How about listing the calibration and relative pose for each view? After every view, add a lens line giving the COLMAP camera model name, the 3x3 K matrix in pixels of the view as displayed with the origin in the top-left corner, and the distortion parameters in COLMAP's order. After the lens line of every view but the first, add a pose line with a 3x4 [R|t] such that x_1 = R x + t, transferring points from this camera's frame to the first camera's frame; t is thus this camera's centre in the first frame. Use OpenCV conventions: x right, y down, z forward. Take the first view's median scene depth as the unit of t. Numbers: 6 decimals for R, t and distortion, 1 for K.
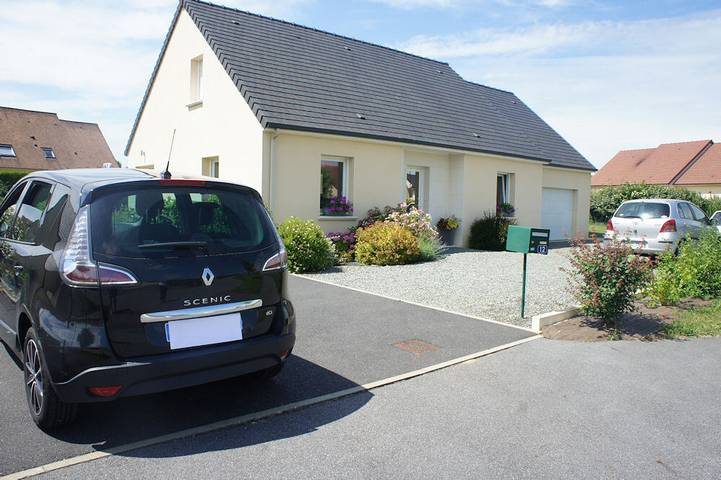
lens RADIAL K [[665.2, 0, 360.5], [0, 665.2, 240.0], [0, 0, 1]] dist [-0.123968, 0.010983]
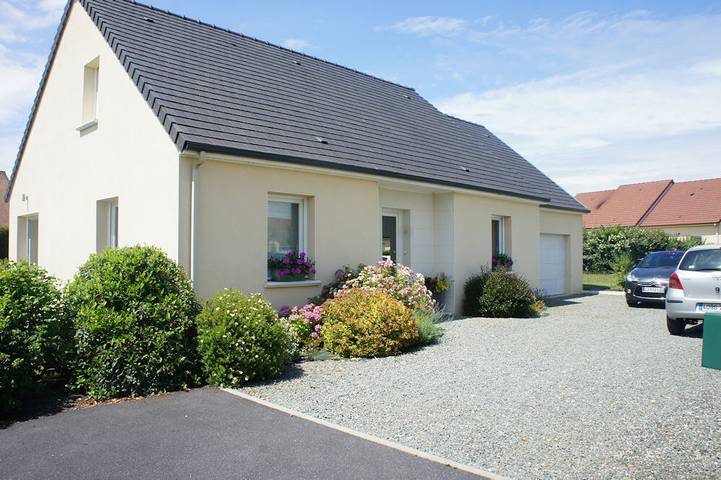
lens RADIAL K [[665.2, 0, 360.5], [0, 665.2, 240.0], [0, 0, 1]] dist [-0.123968, 0.010983]
pose [[0.995640, -0.021406, 0.090794, -0.026238], [0.028215, 0.996831, -0.074376, -0.024632], [-0.088914, 0.076614, 0.993088, 0.300704]]
